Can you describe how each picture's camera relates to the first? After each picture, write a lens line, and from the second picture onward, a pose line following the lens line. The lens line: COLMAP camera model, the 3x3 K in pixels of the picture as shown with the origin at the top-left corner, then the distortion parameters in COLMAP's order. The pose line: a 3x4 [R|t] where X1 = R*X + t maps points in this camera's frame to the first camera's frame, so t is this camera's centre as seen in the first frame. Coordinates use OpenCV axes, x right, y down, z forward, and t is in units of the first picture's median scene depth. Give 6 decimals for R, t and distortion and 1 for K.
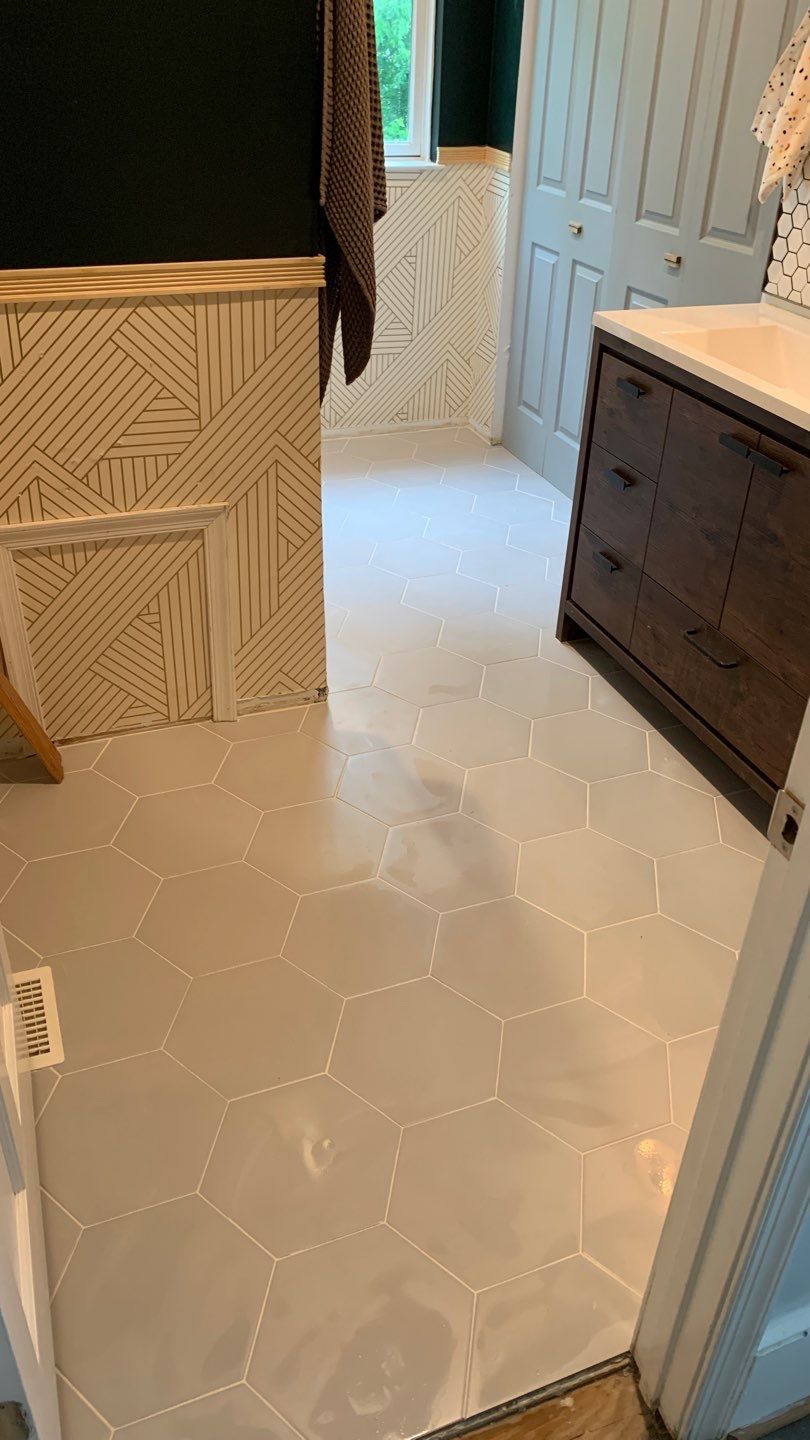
lens RADIAL K [[1105.4, 0, 410.5], [0, 1105.4, 718.0], [0, 0, 1]] dist [0.036913, -0.055940]
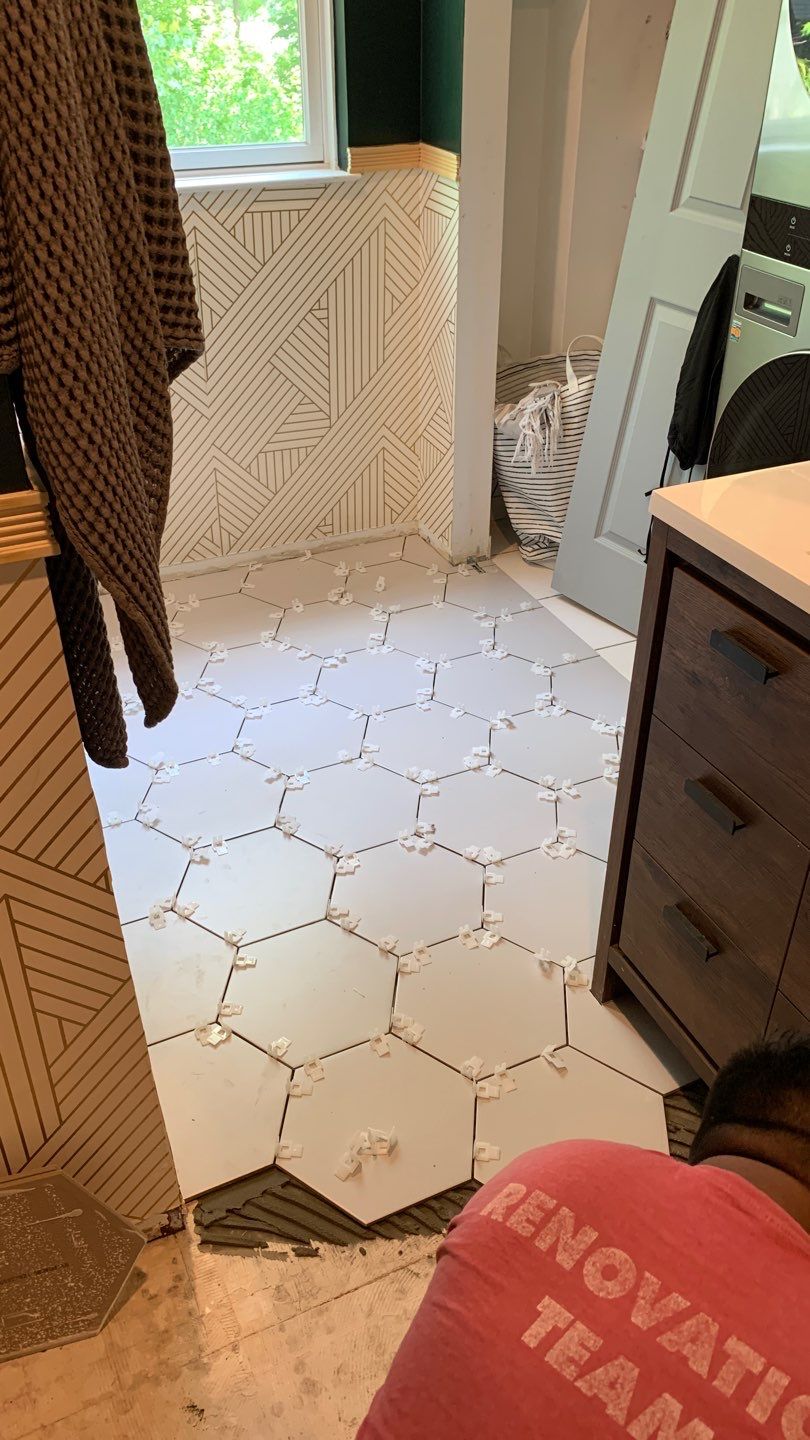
lens RADIAL K [[1105.4, 0, 415.1], [0, 1105.4, 725.1], [0, 0, 1]] dist [0.036913, -0.055940]
pose [[0.997620, -0.060305, 0.033420, 0.033837], [0.059480, 0.997913, 0.025147, -0.287100], [-0.034867, -0.023100, 0.999125, 0.510680]]
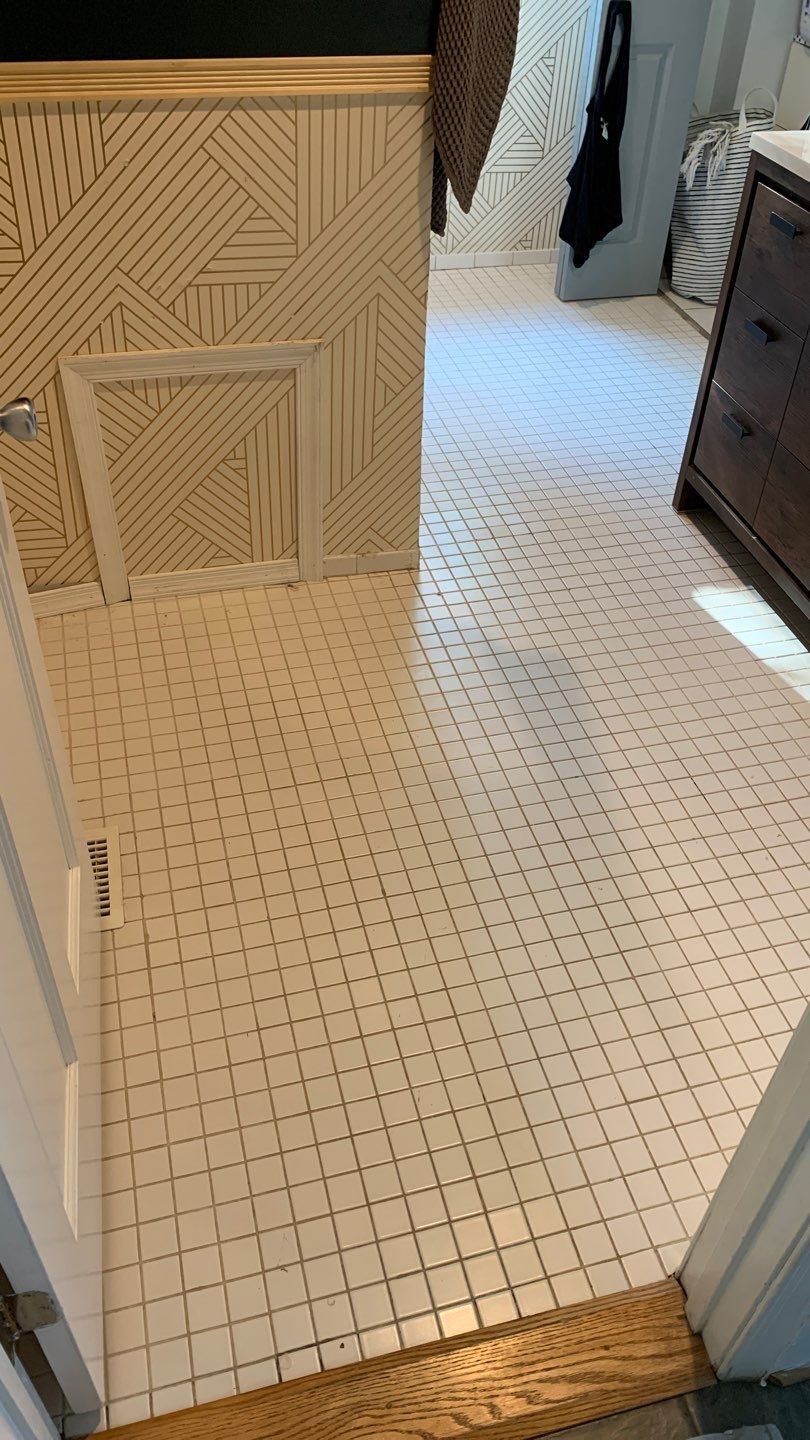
lens RADIAL K [[1105.4, 0, 411.3], [0, 1105.4, 717.4], [0, 0, 1]] dist [0.036913, -0.055940]
pose [[0.993849, 0.075861, -0.080681, 0.004762], [-0.063635, 0.987445, 0.144580, -0.022236], [0.090636, -0.138557, 0.986198, 0.054535]]
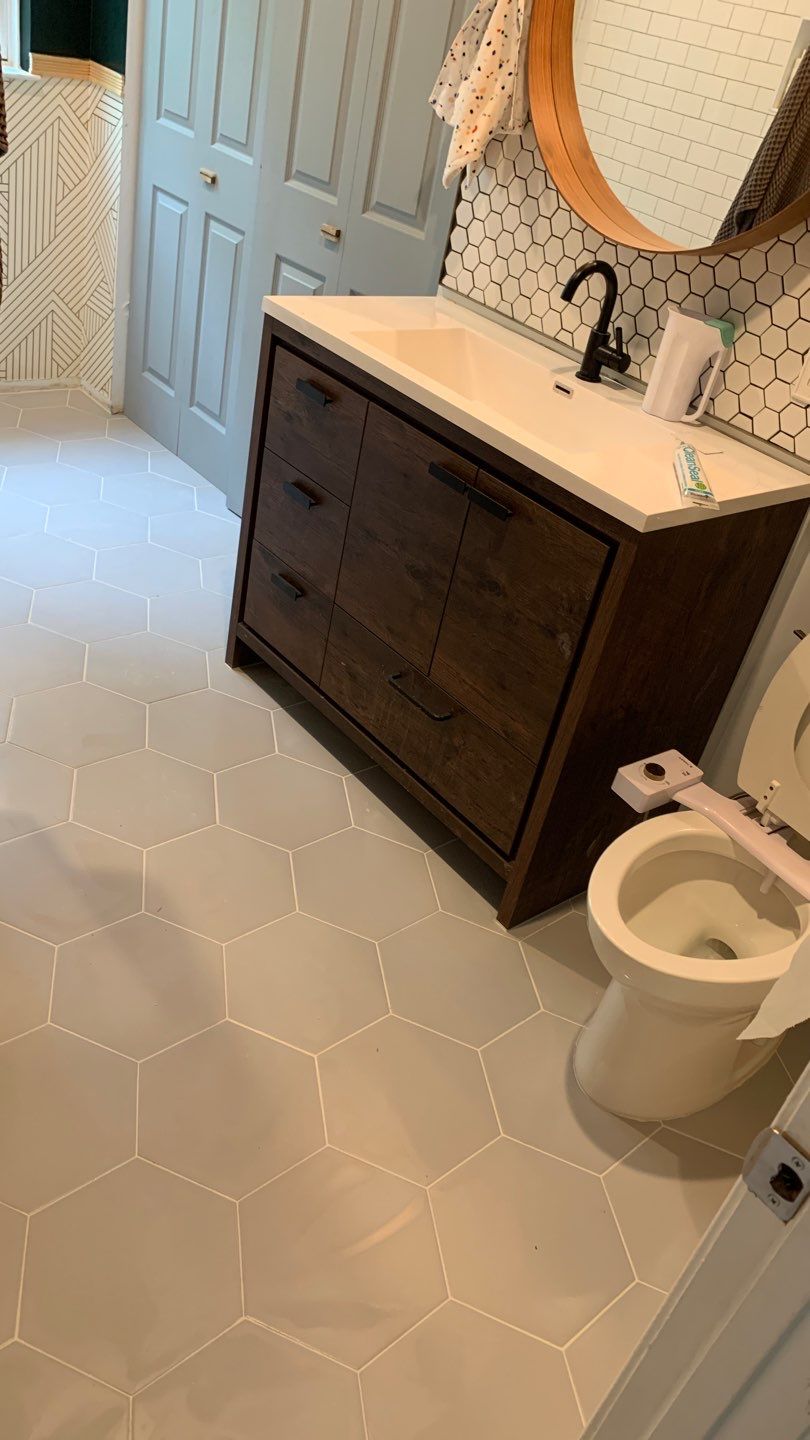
lens RADIAL K [[1105.4, 0, 421.4], [0, 1105.4, 721.5], [0, 0, 1]] dist [0.036913, -0.055940]
pose [[0.931752, -0.059742, 0.358148, -0.047920], [0.037744, 0.996964, 0.068108, -0.098462], [-0.361129, -0.049942, 0.931178, 0.155342]]
